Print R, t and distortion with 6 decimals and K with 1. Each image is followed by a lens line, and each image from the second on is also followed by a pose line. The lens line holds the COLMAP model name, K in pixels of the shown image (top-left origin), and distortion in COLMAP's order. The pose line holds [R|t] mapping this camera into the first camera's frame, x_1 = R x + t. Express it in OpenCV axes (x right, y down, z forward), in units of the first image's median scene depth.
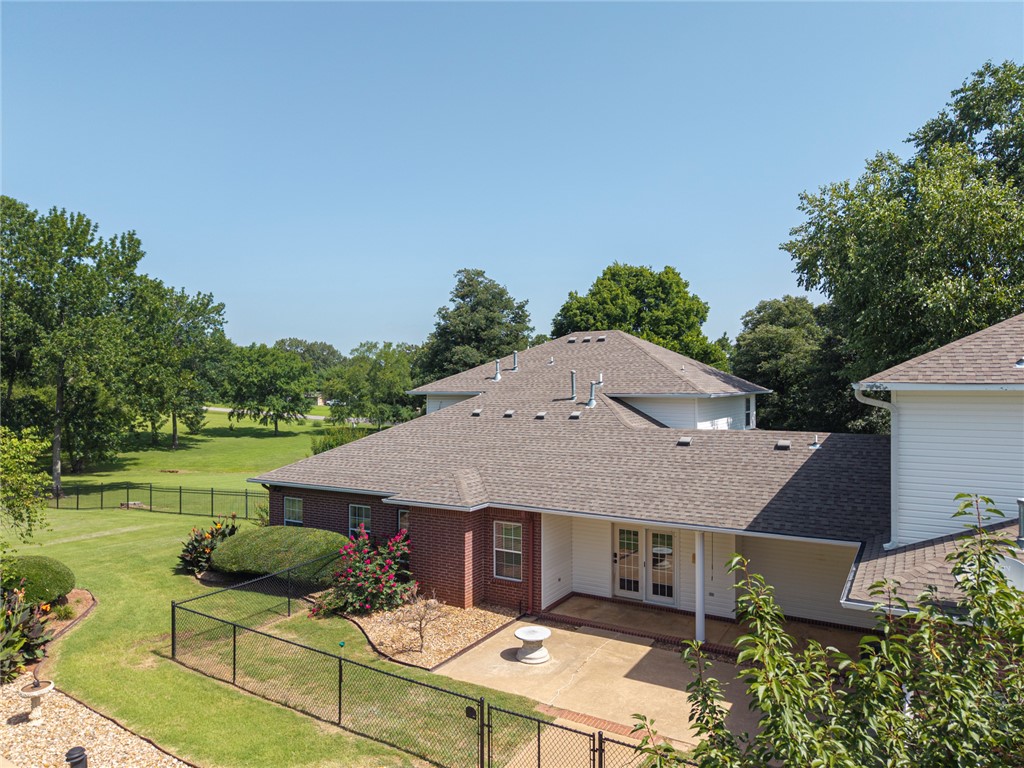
lens RADIAL K [[695.7, 0, 487.7], [0, 695.7, 384.5], [0, 0, 1]] dist [0.025123, 0.000361]
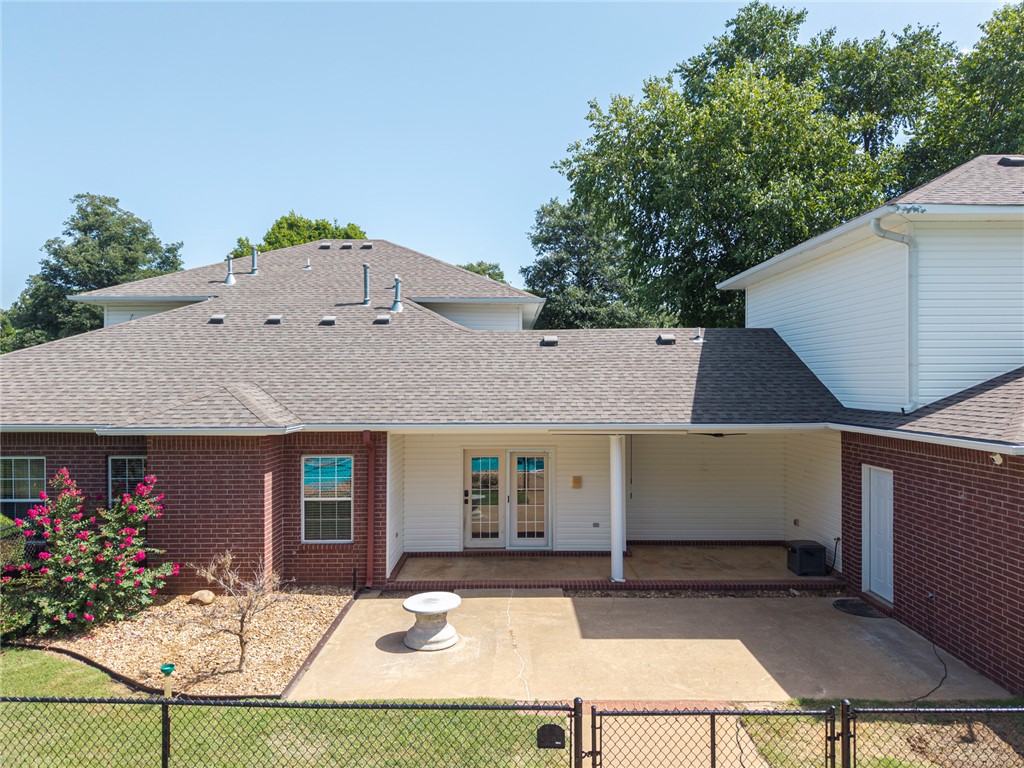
lens RADIAL K [[703.3, 0, 512.0], [0, 703.3, 384.0], [0, 0, 1]] dist [0.057020, -0.067566]
pose [[0.846849, 0.004352, 0.531816, -0.179215], [-0.004247, 0.999990, -0.001421, 0.134006], [-0.531816, -0.001056, 0.846859, 0.353342]]
